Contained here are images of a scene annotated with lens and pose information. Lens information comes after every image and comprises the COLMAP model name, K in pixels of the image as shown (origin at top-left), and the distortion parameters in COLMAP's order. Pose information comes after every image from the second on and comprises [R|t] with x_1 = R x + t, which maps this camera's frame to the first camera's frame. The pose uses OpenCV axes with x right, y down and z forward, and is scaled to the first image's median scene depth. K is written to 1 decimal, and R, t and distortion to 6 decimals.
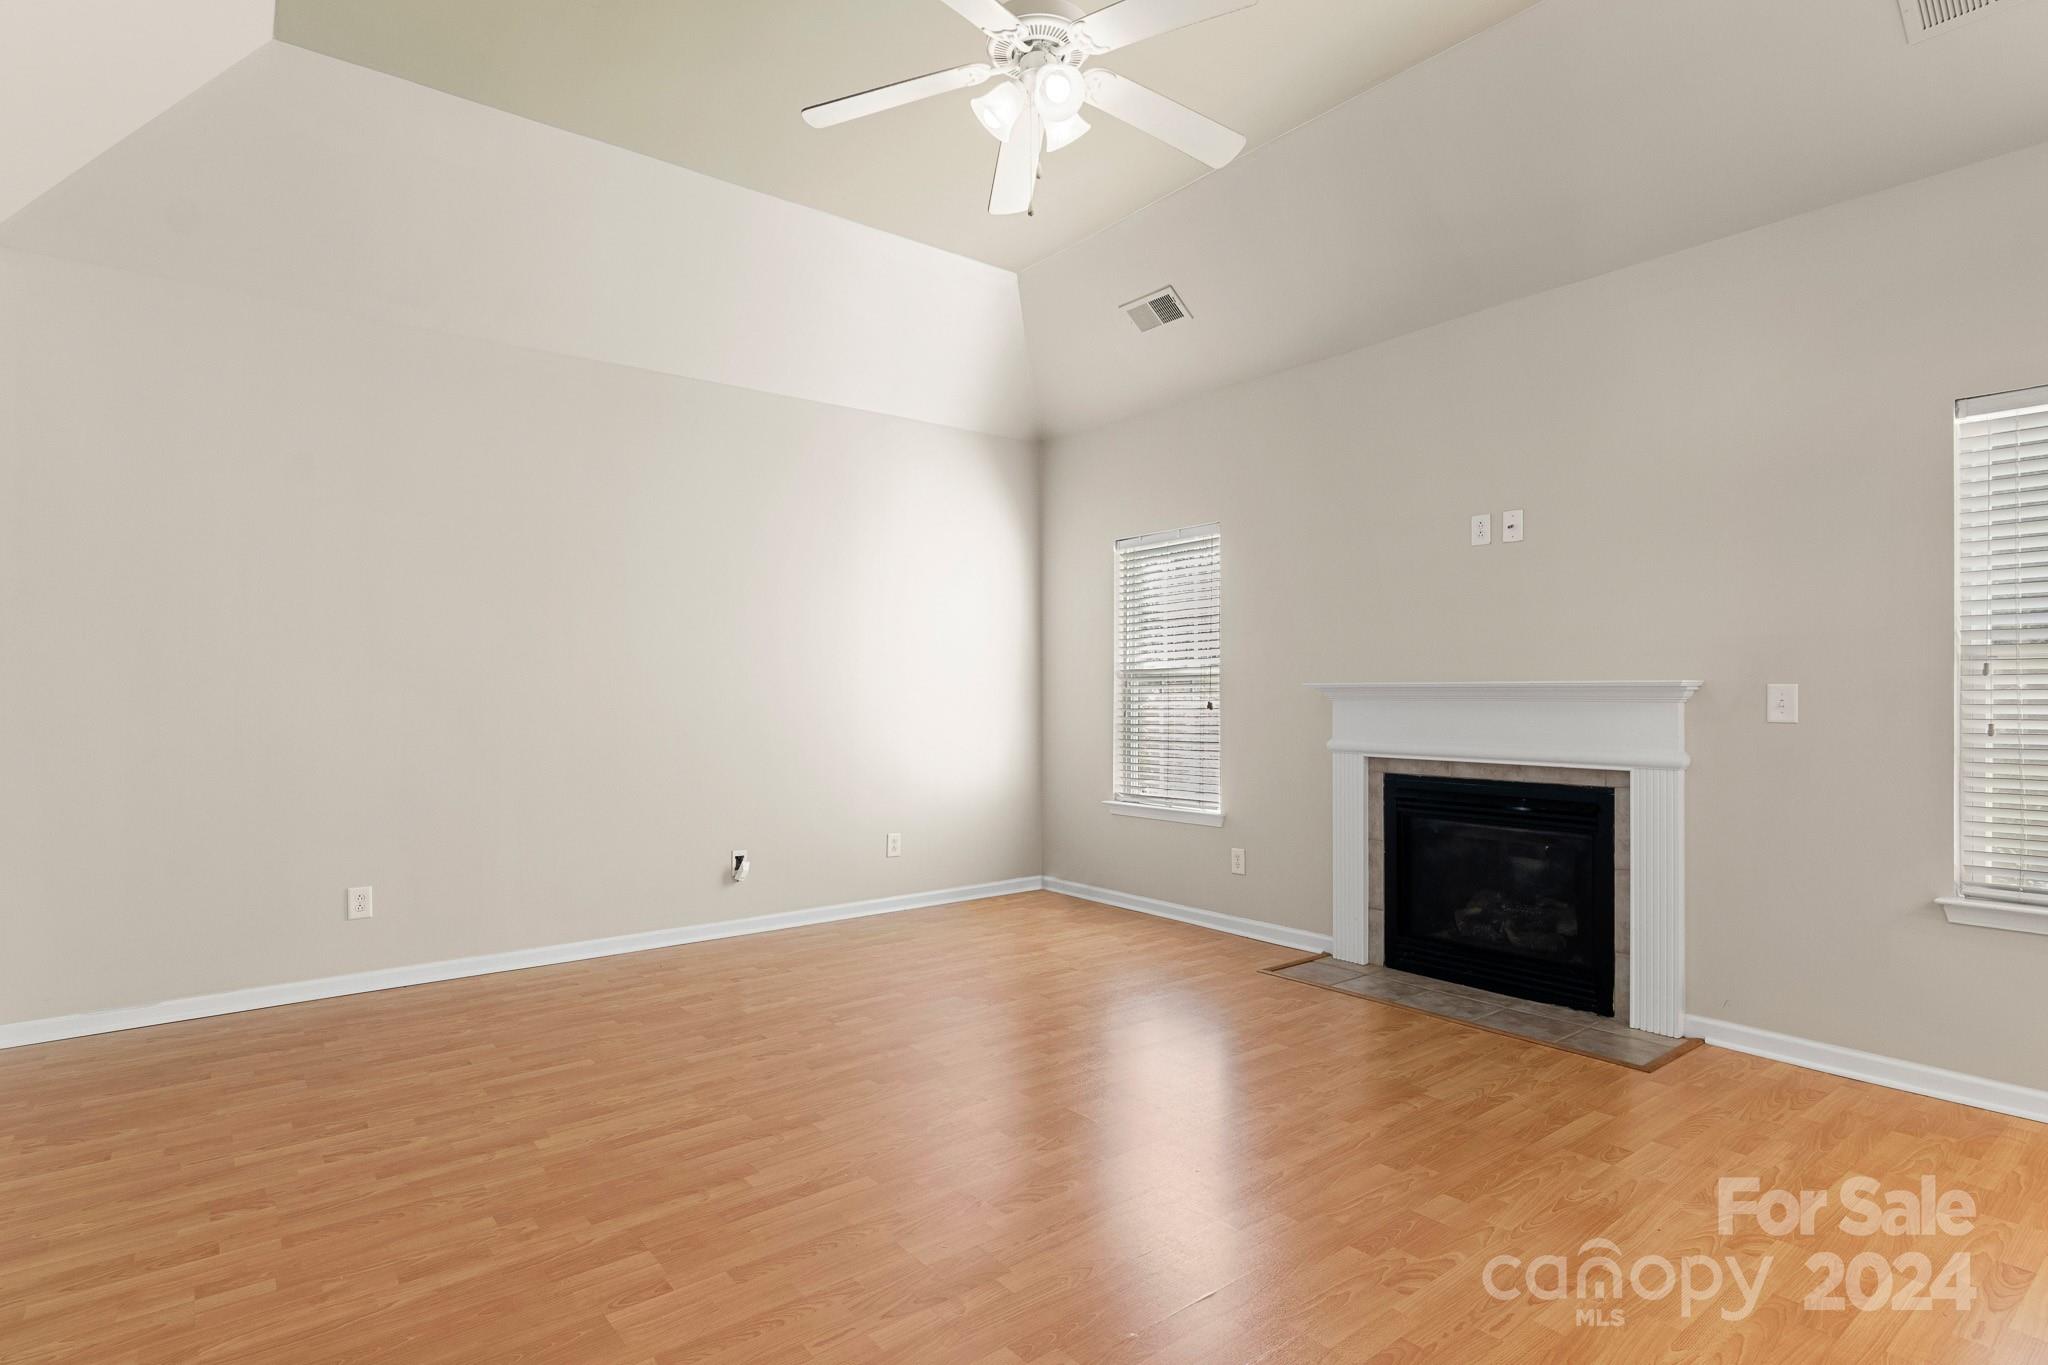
lens RADIAL K [[1060.2, 0, 1035.9], [0, 1060.2, 693.1], [0, 0, 1]] dist [-0.004039, 0.002324]
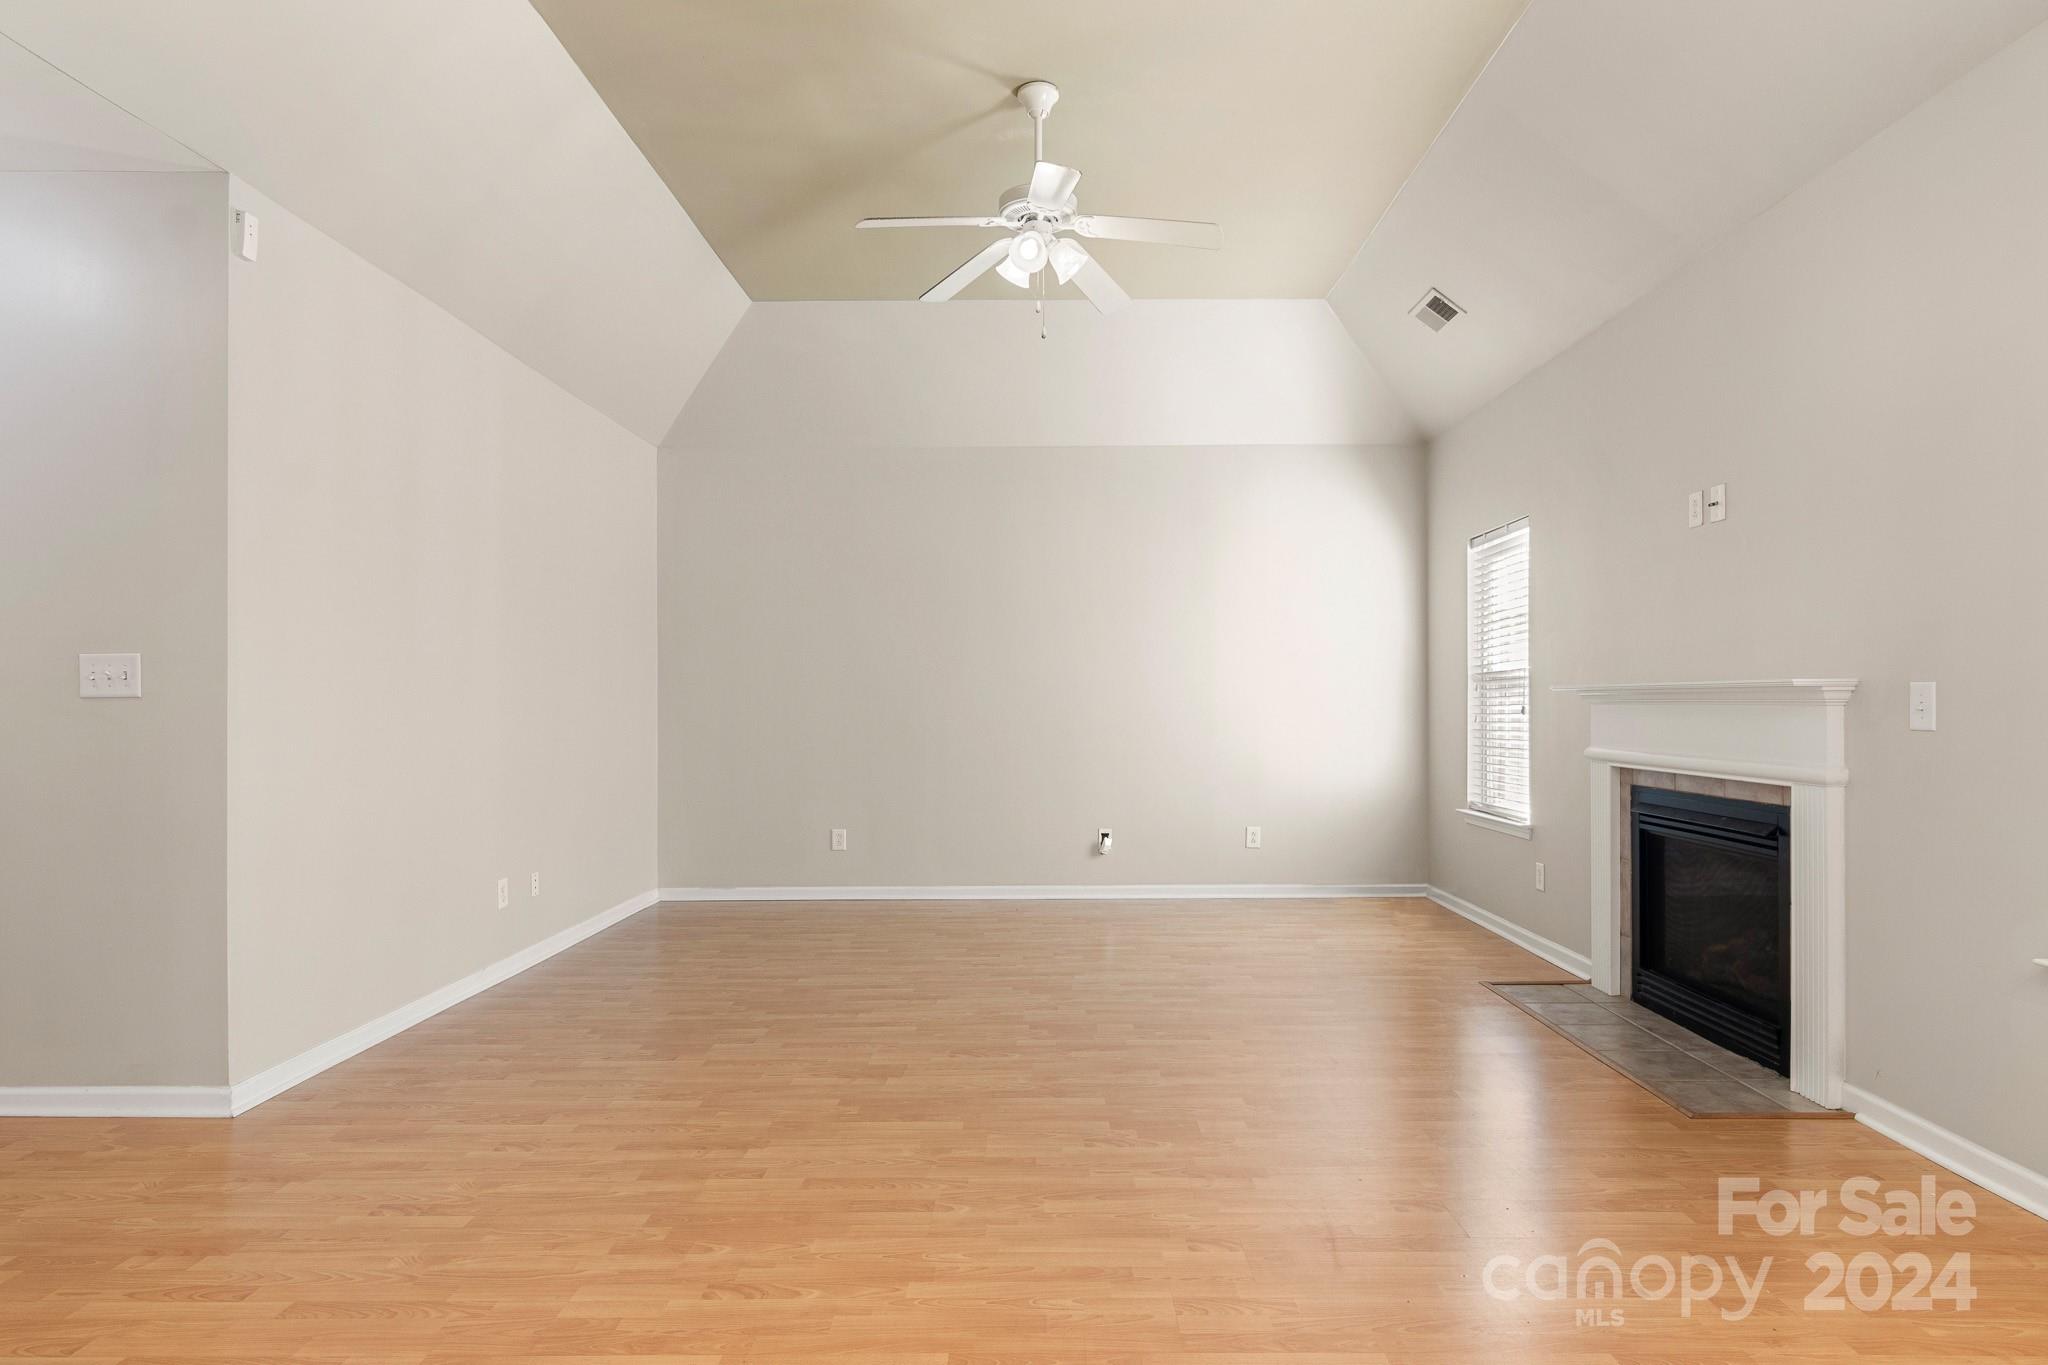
lens RADIAL K [[1155.5, 0, 1033.0], [0, 1155.5, 683.7], [0, 0, 1]] dist [0.000196, 0.000057]
pose [[0.776188, -0.010484, -0.630414, 0.559459], [0.001371, 0.999887, -0.014940, 0.003691], [0.630500, 0.010732, 0.776115, -0.082905]]
